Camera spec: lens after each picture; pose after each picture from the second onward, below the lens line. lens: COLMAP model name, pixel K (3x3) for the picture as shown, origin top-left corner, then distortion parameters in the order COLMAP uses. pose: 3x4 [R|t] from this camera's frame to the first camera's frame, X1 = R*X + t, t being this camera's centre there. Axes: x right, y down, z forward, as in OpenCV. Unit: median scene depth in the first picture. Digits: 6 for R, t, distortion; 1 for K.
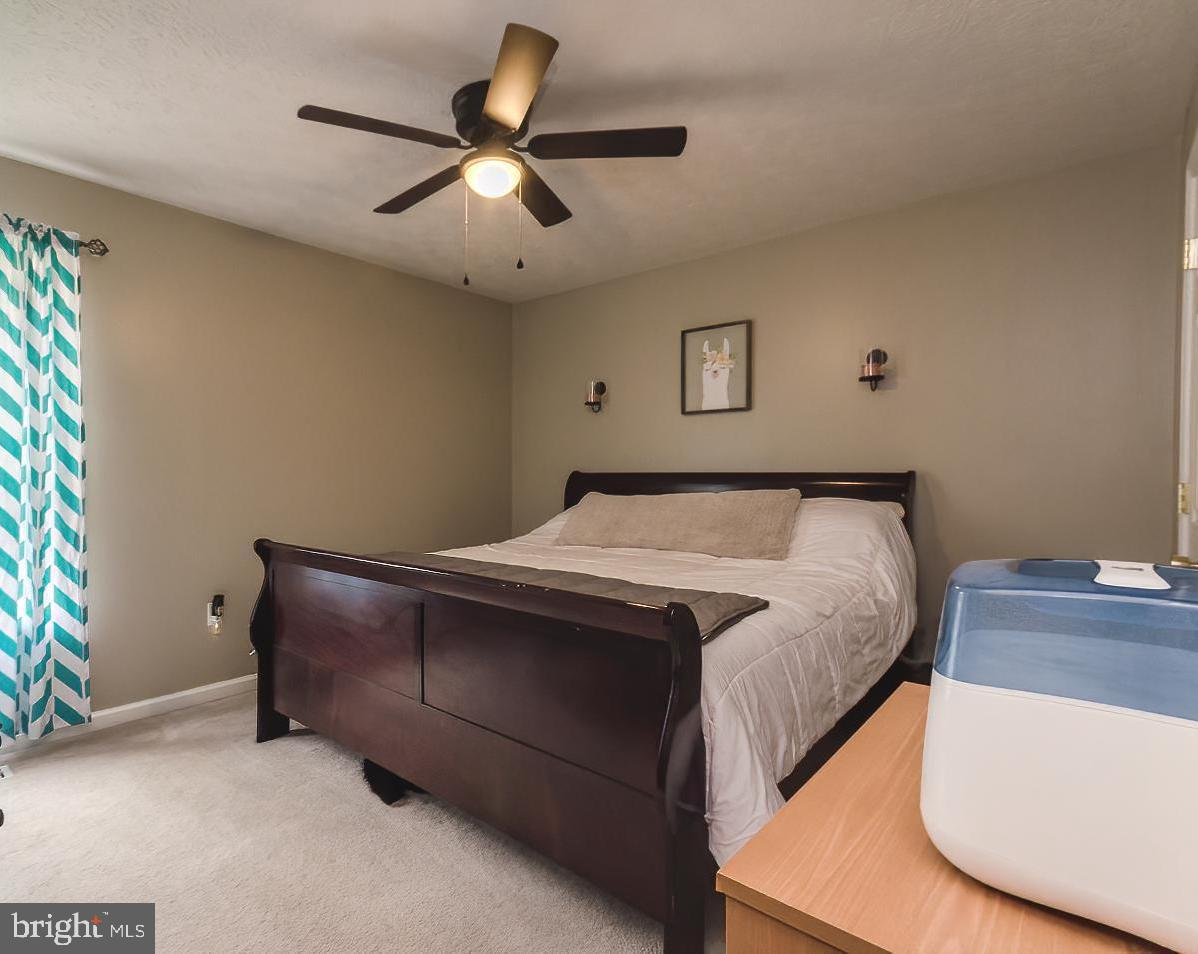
lens RADIAL K [[622.1, 0, 599.0], [0, 622.1, 477.0], [0, 0, 1]] dist [-0.000873, -0.000333]
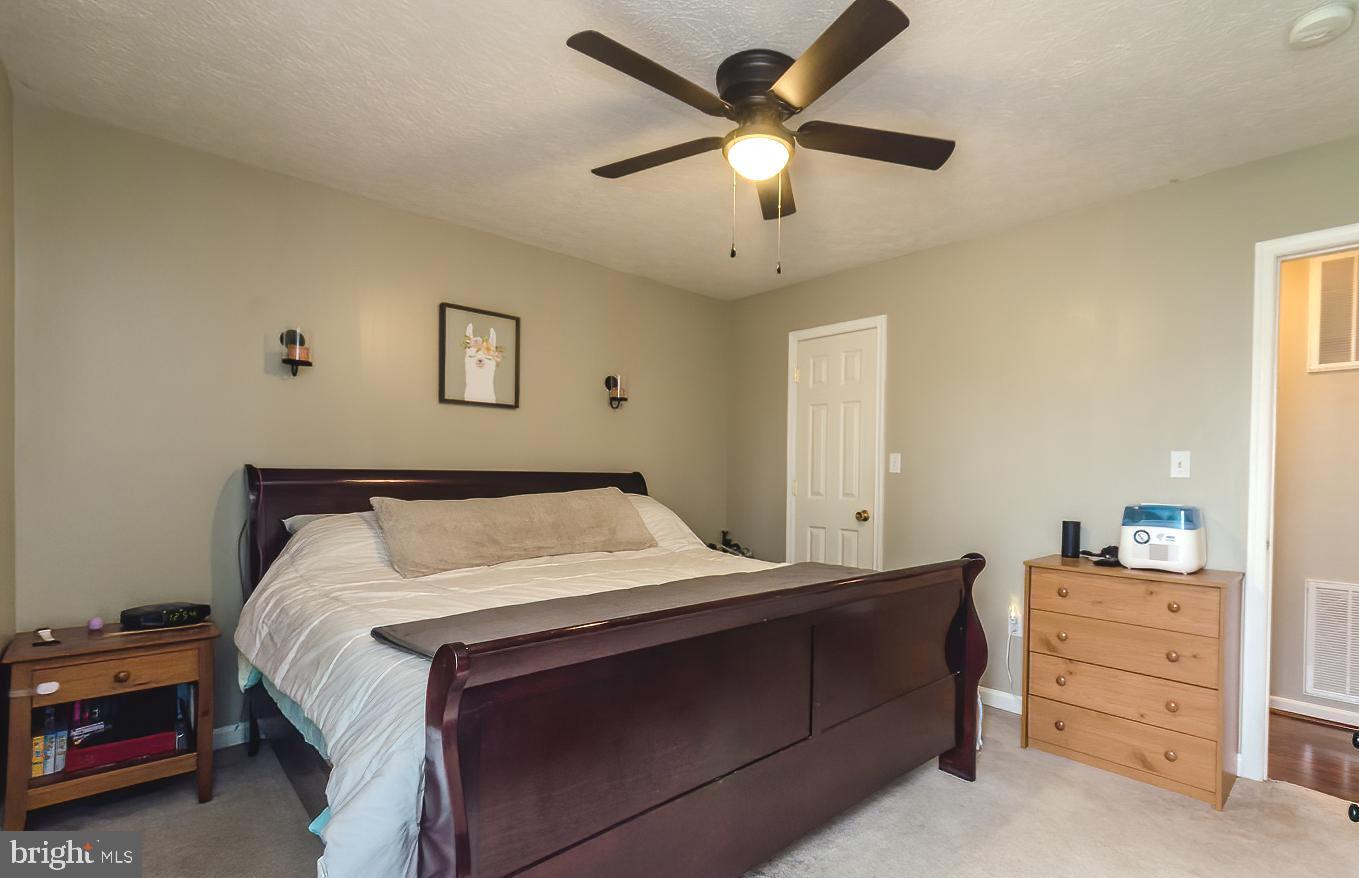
lens RADIAL K [[647.4, 0, 681.6], [0, 647.4, 485.0], [0, 0, 1]] dist [0.000072, 0.000011]
pose [[0.174296, -0.011769, 0.984623, -0.700741], [-0.008129, 0.999877, 0.013391, -0.001782], [-0.984660, -0.010338, 0.174179, 0.540598]]
